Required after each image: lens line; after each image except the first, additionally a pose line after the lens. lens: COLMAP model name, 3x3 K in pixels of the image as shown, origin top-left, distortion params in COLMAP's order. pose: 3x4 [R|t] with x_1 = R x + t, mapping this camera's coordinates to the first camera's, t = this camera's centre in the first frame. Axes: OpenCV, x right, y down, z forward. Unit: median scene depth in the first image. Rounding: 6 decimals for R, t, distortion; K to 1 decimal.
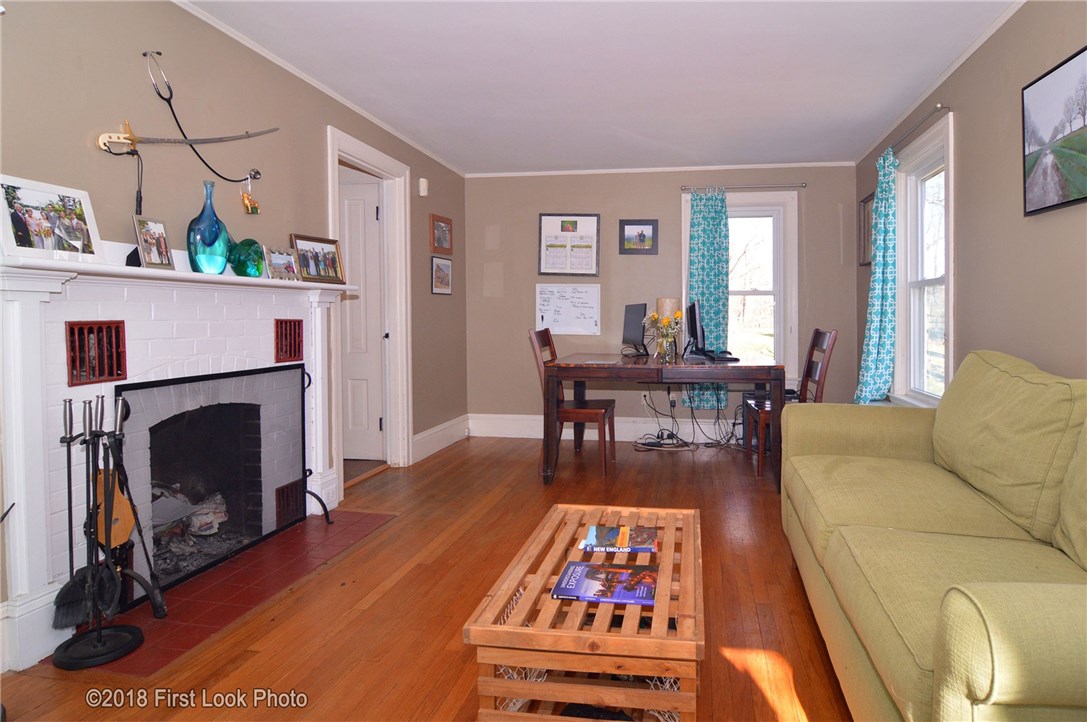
lens RADIAL K [[636.4, 0, 611.0], [0, 636.4, 322.9], [0, 0, 1]] dist [0.002333, -0.025374]
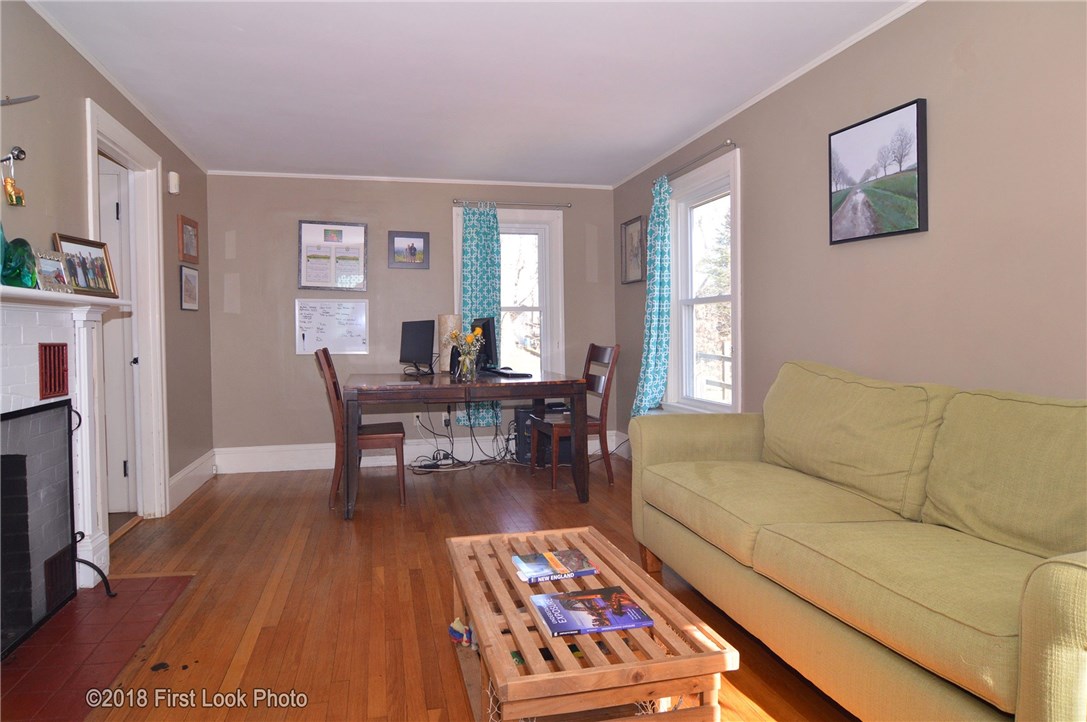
lens RADIAL K [[645.2, 0, 524.0], [0, 645.2, 344.2], [0, 0, 1]] dist [0.003372, -0.021742]
pose [[0.939526, -0.016825, 0.342065, -0.171356], [0.013785, 0.999841, 0.011316, -0.003824], [-0.342201, -0.005917, 0.939608, 0.046334]]
